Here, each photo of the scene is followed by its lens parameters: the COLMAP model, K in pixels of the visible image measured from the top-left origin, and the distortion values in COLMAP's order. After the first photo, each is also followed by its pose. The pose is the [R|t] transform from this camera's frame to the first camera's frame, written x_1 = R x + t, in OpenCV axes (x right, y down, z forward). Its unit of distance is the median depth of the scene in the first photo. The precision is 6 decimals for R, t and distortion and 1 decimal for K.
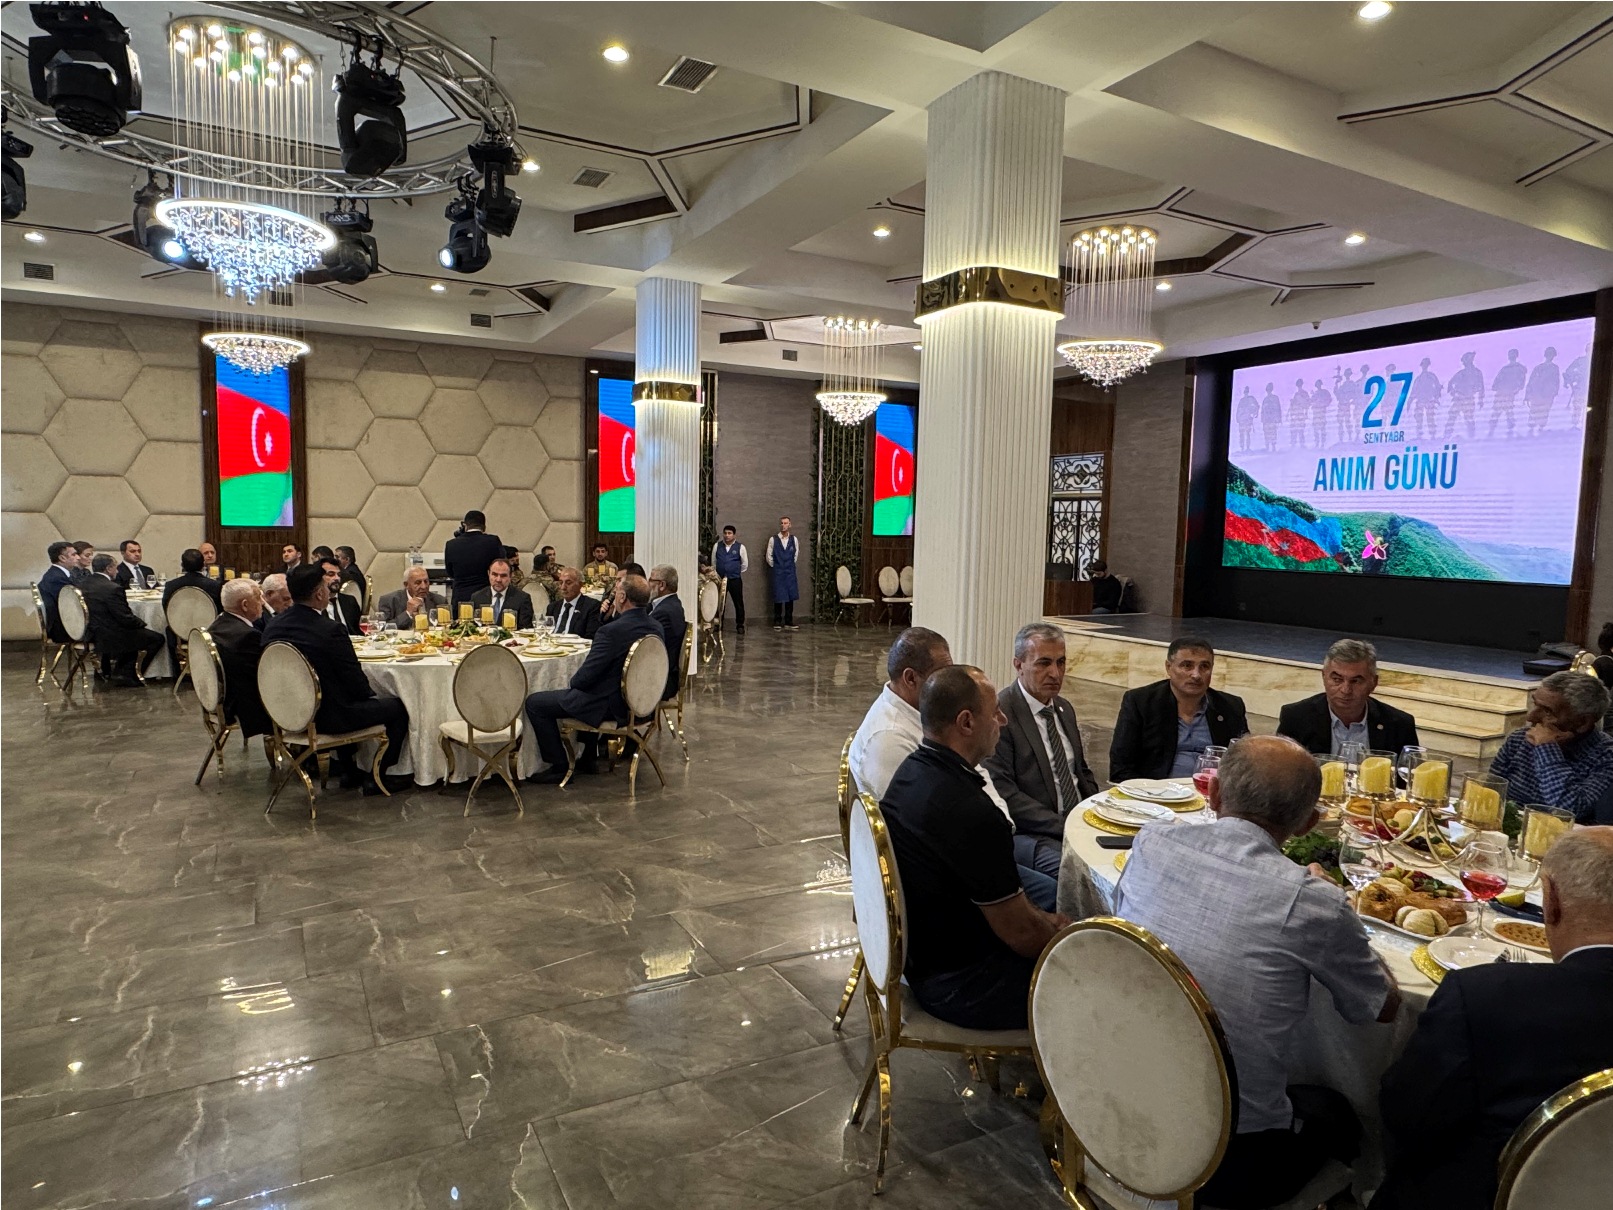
lens RADIAL K [[1000.2, 0, 808.2], [0, 1000.2, 607.5], [0, 0, 1]] dist [0.001784, -0.002088]
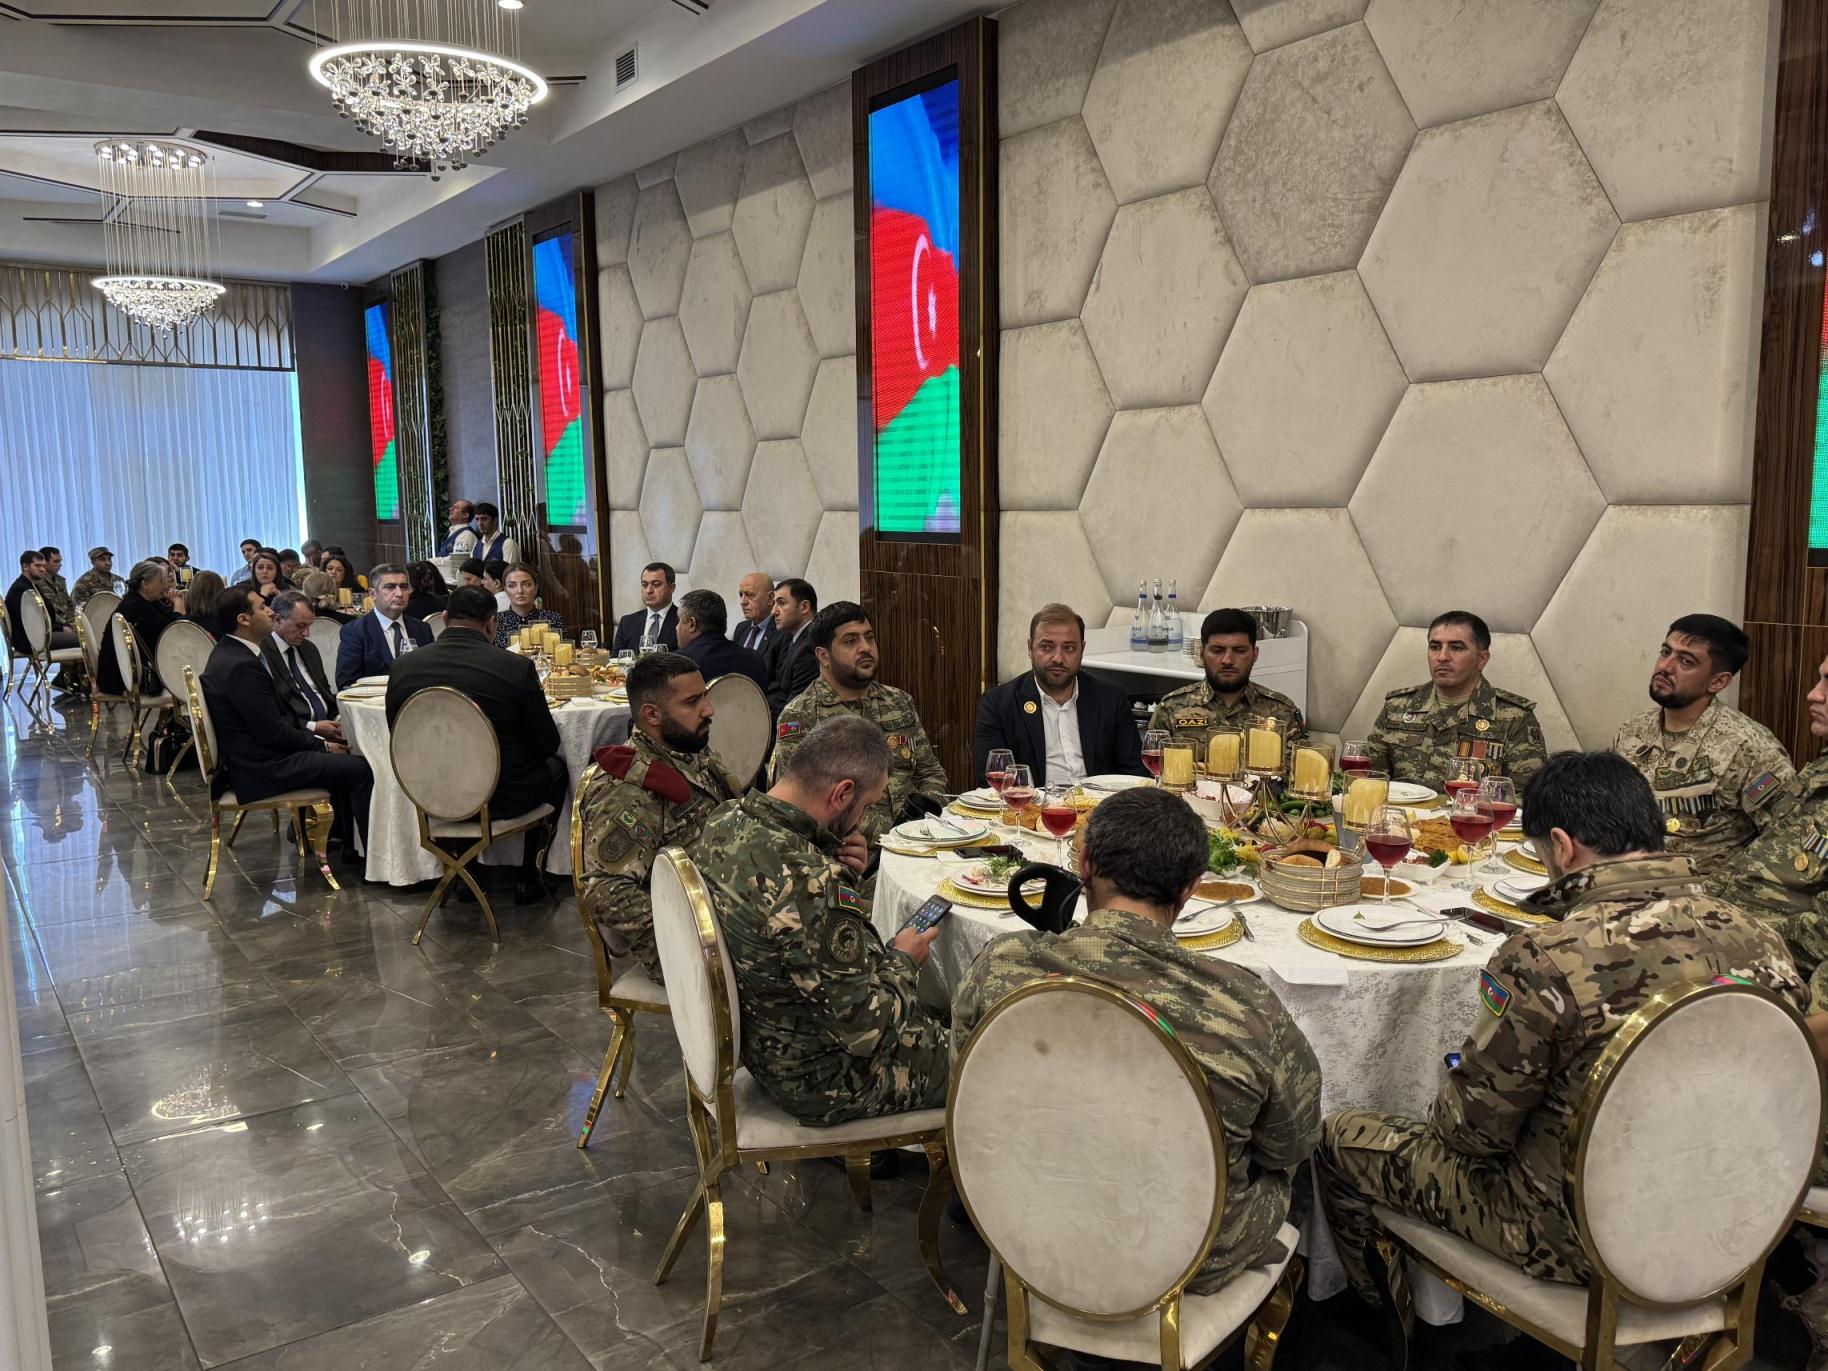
lens RADIAL K [[1439.1, 0, 941.2], [0, 1439.1, 709.7], [0, 0, 1]] dist [0.044501, -0.081552]
pose [[0.138350, 0.108213, -0.984454, 0.056956], [-0.086537, 0.991532, 0.096830, -0.065379], [0.986595, 0.071795, 0.146543, 0.895779]]
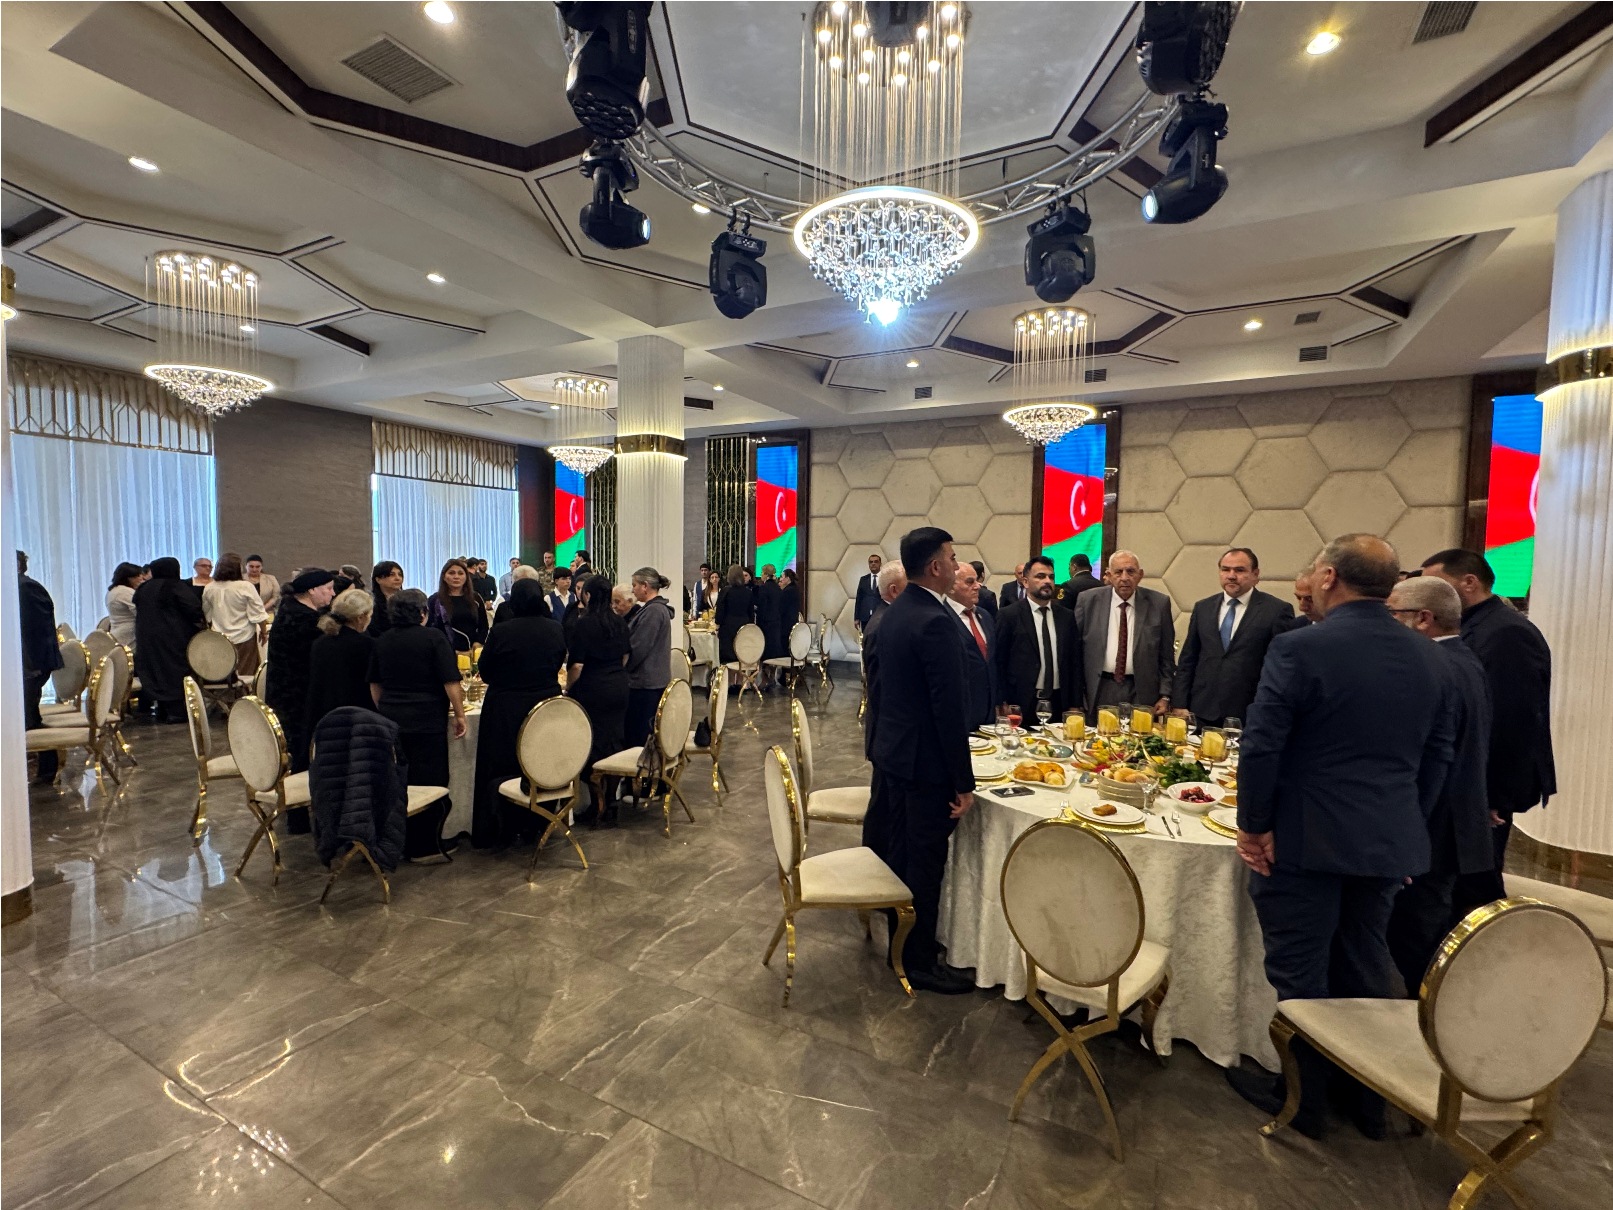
lens RADIAL K [[718.5, 0, 805.6], [0, 718.5, 599.4], [0, 0, 1]] dist [-0.001118, -0.000353]
pose [[0.545969, 0.031048, -0.837230, -0.037384], [-0.078641, 0.996800, -0.014317, -0.029295], [0.834106, 0.073657, 0.546664, 0.303827]]
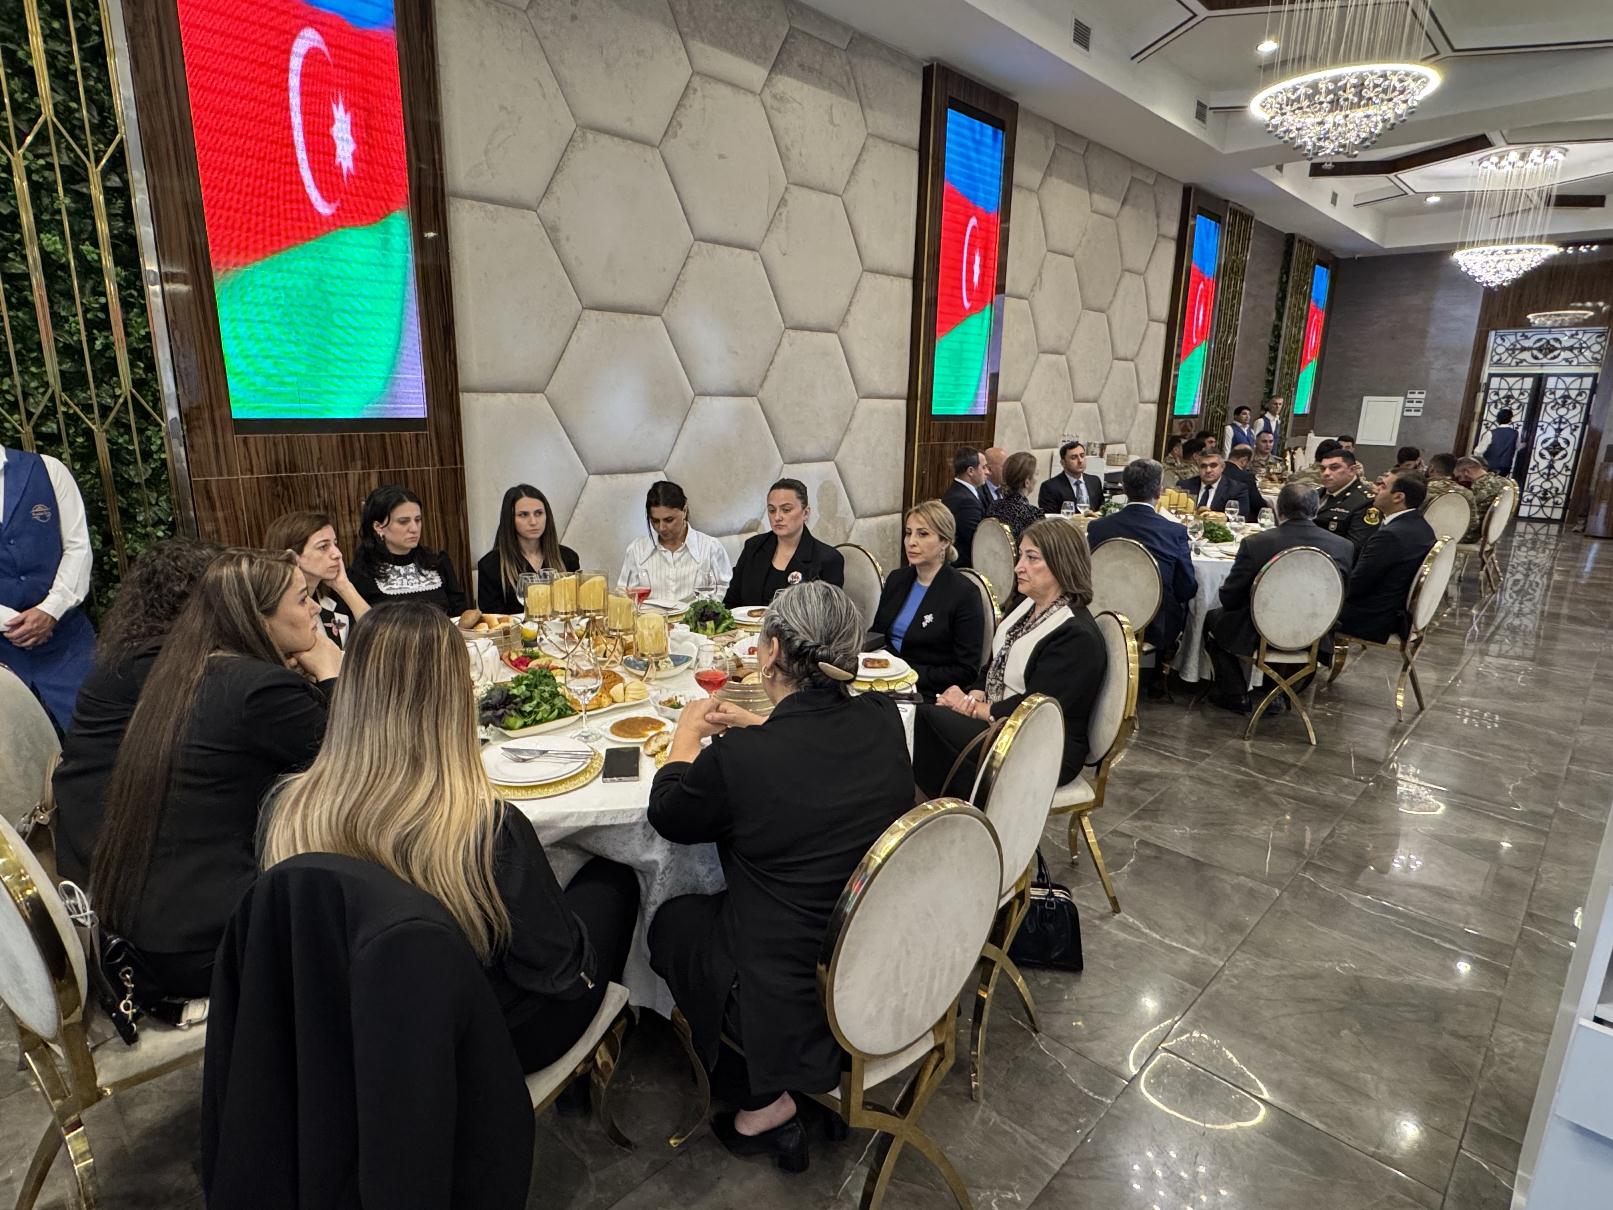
lens RADIAL K [[890.6, 0, 812.6], [0, 890.6, 607.2], [0, 0, 1]] dist [-0.015307, -0.000162]
pose [[0.950673, -0.080443, 0.299582, -0.796014], [0.036561, 0.988115, 0.149306, -0.046659], [-0.308032, -0.130988, 0.942315, 0.454812]]
